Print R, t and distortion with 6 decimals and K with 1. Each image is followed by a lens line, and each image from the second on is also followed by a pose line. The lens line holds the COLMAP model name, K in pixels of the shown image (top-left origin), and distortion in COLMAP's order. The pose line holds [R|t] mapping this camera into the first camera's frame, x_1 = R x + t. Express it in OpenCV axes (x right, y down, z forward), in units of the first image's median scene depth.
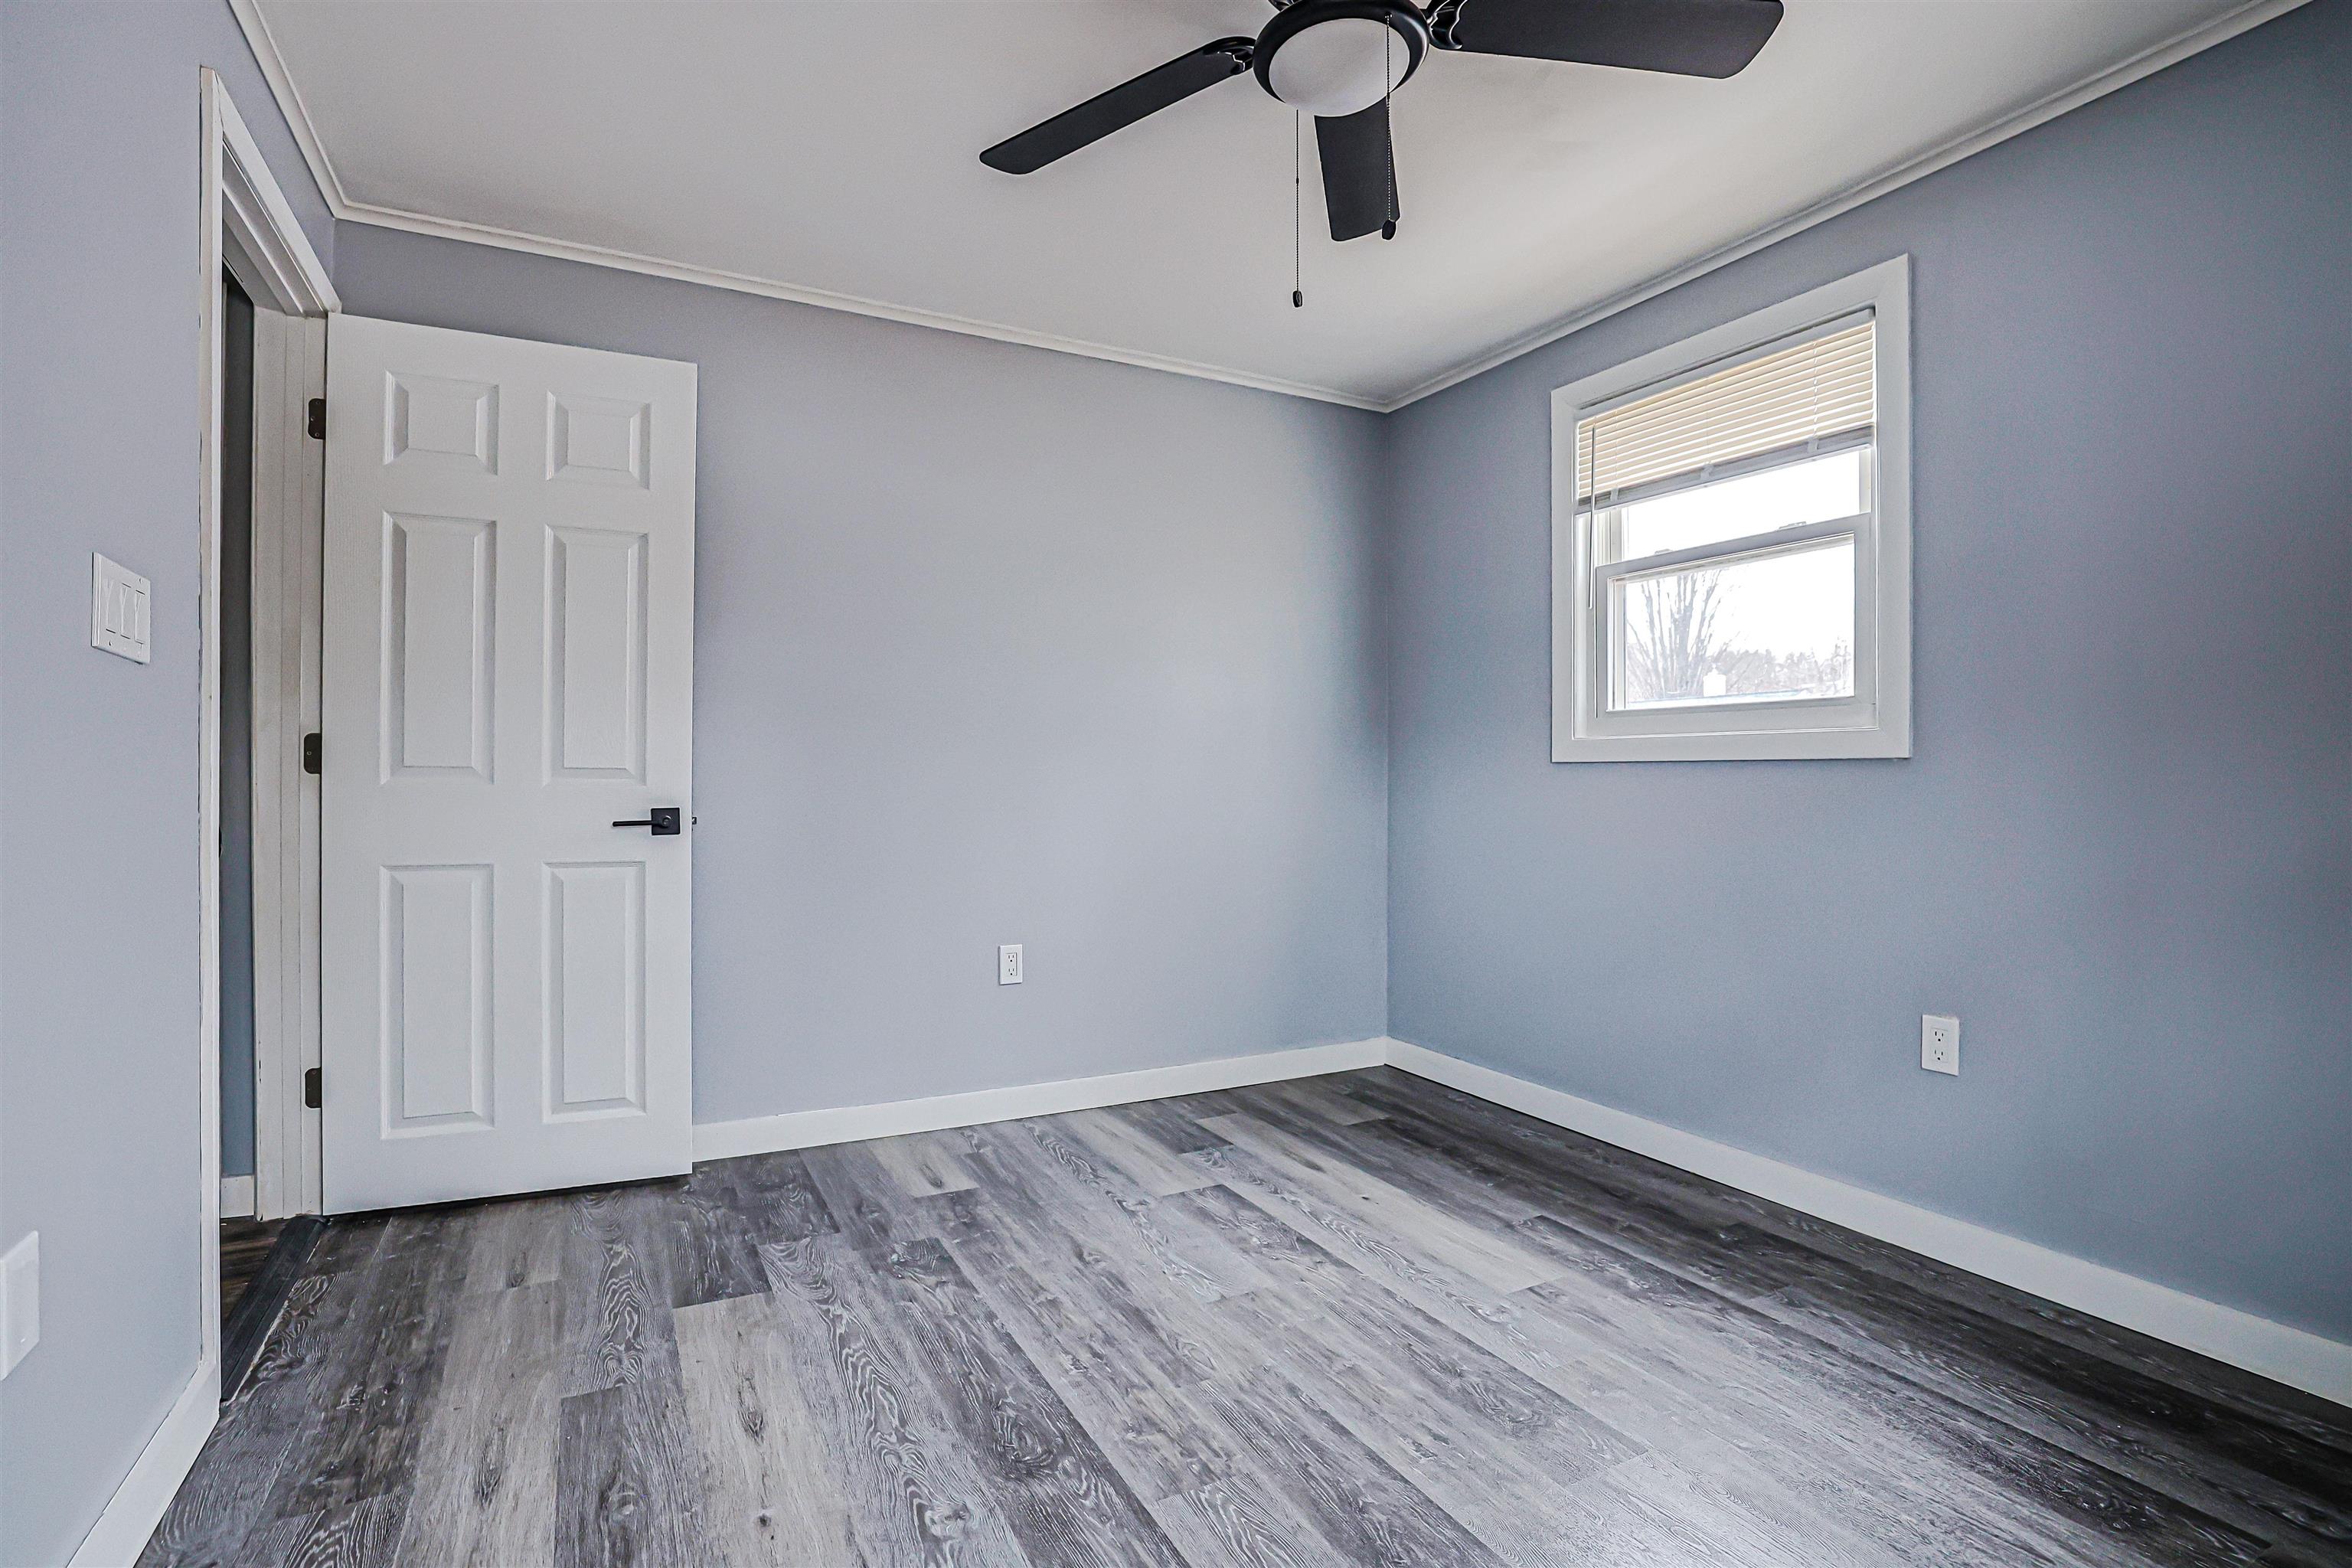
lens RADIAL K [[1075.3, 0, 1216.6], [0, 1075.3, 780.1], [0, 0, 1]] dist [-0.029244, 0.001401]
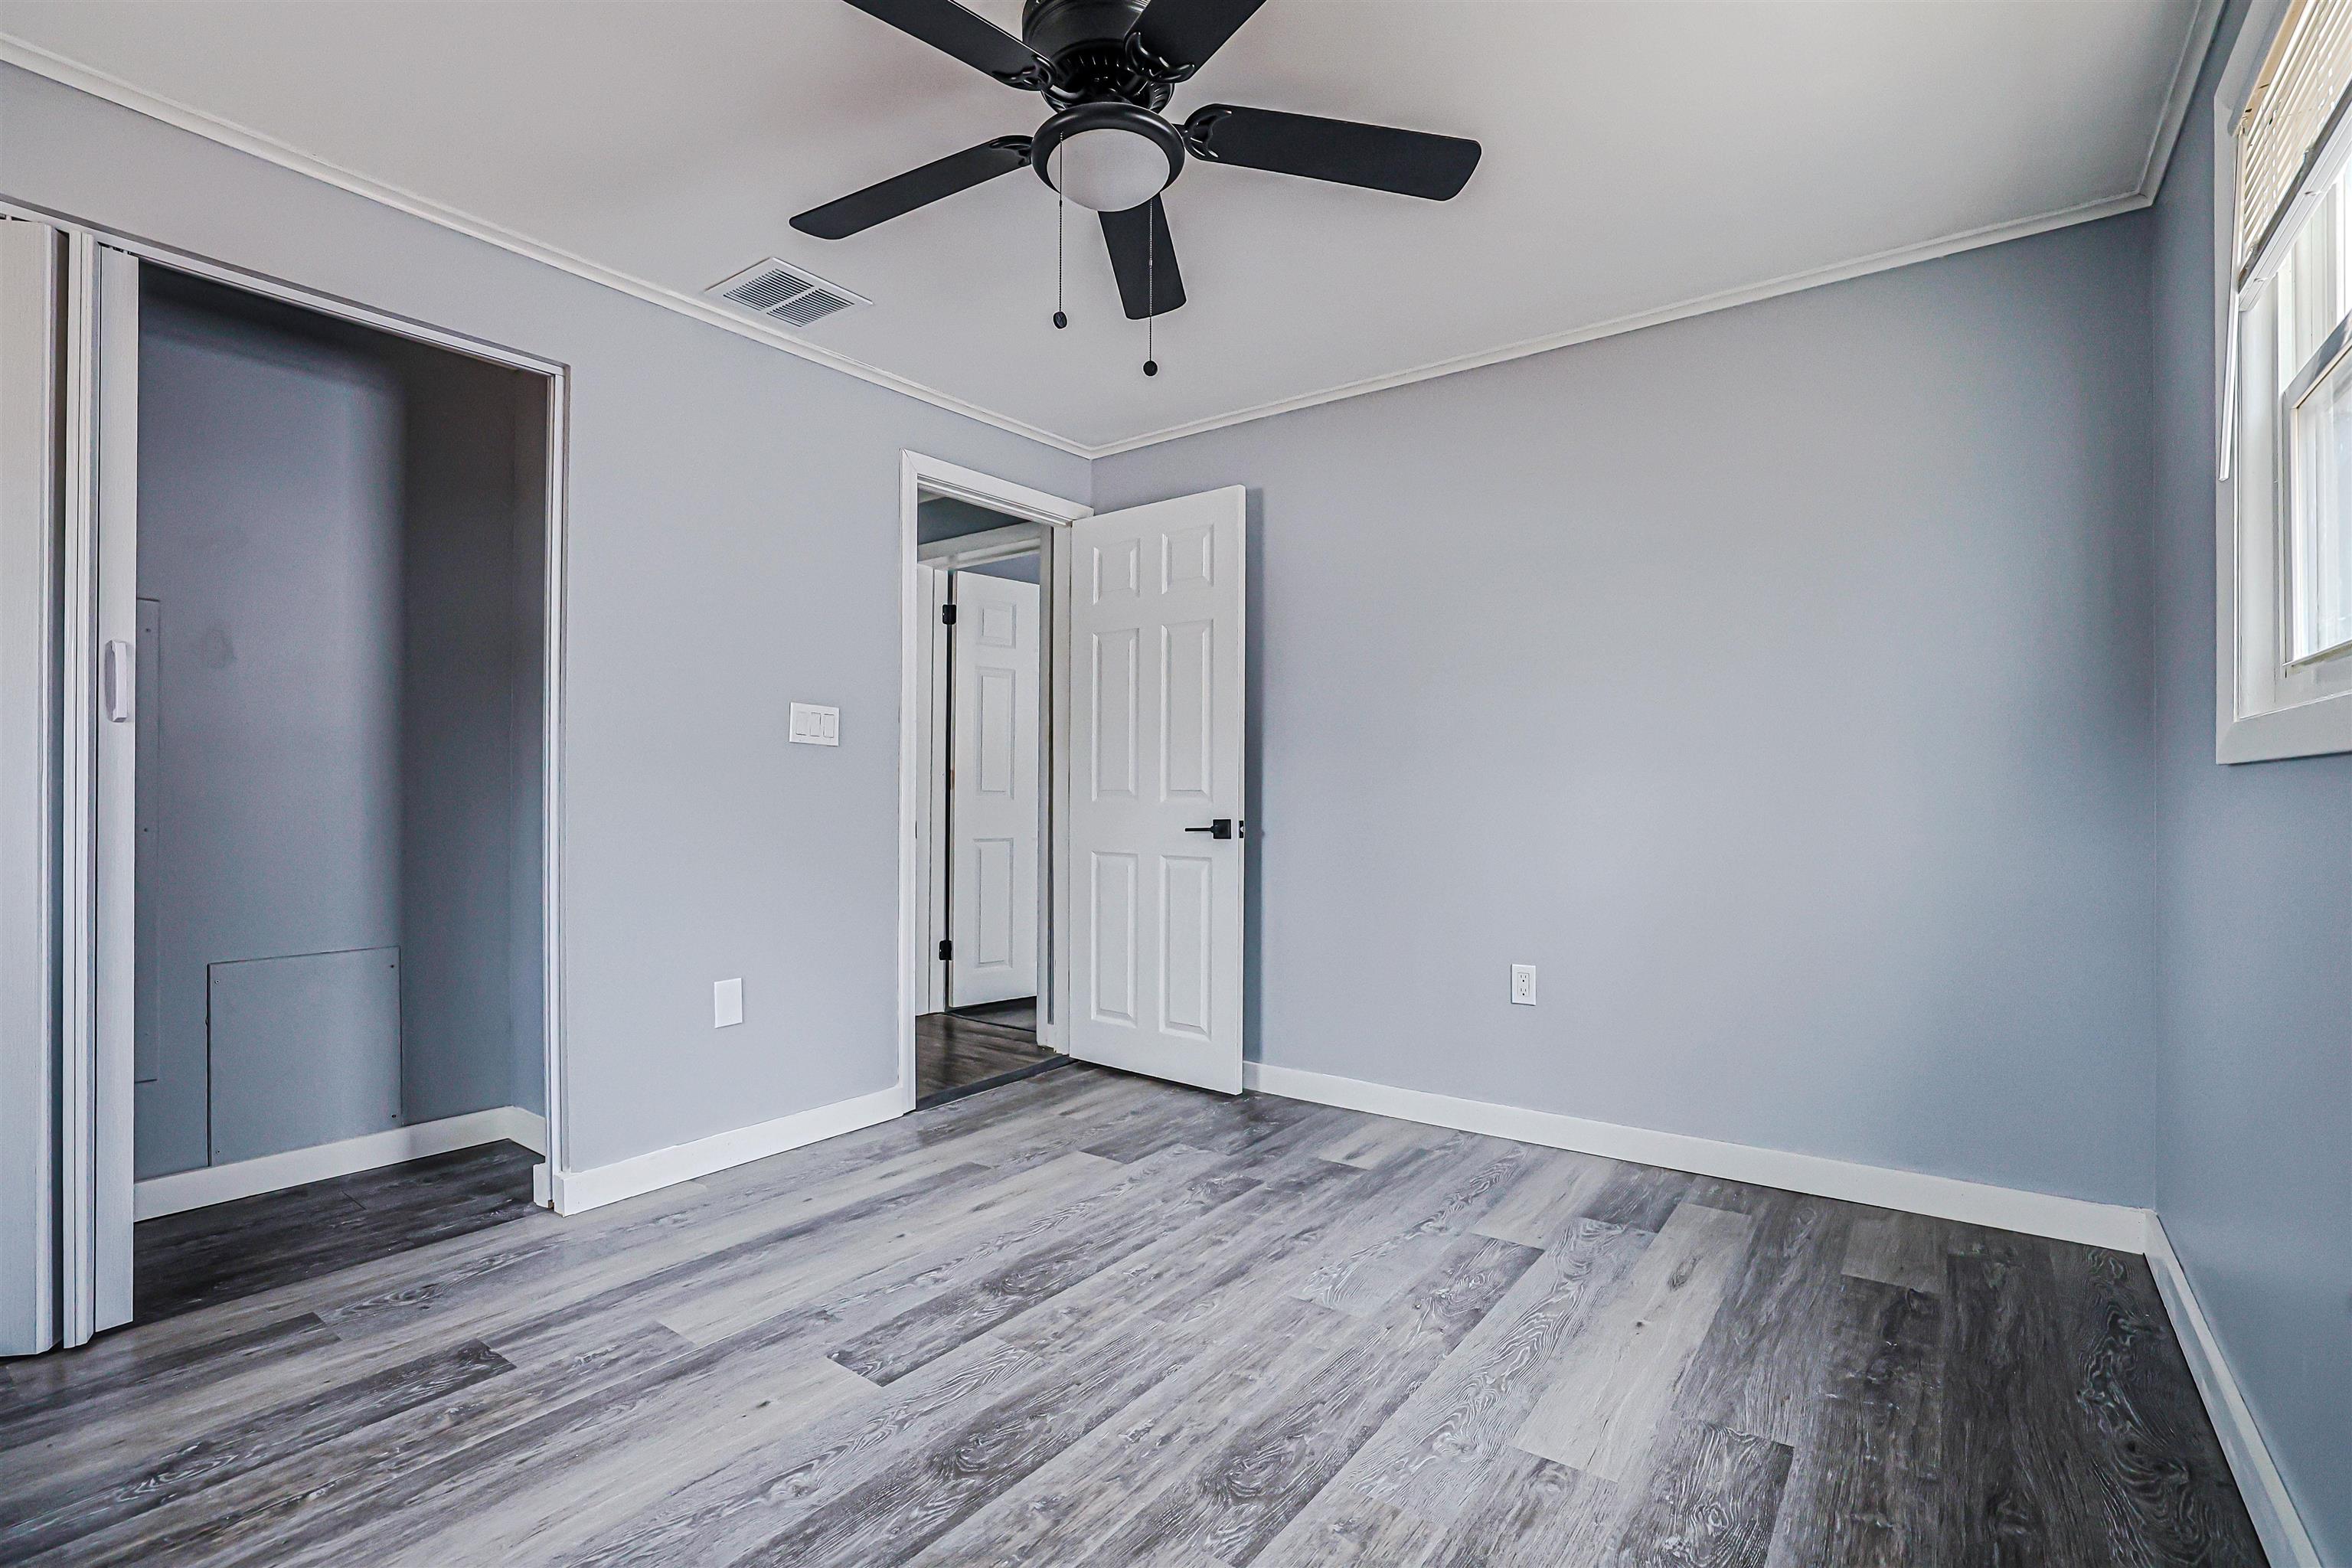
lens RADIAL K [[1095.6, 0, 1161.8], [0, 1095.6, 794.6], [0, 0, 1]] dist [-0.053074, 0.021518]
pose [[0.417359, -0.008115, -0.908705, 0.759202], [0.005669, 0.999964, -0.006326, 0.002998], [0.908724, -0.002511, 0.417390, 0.370775]]
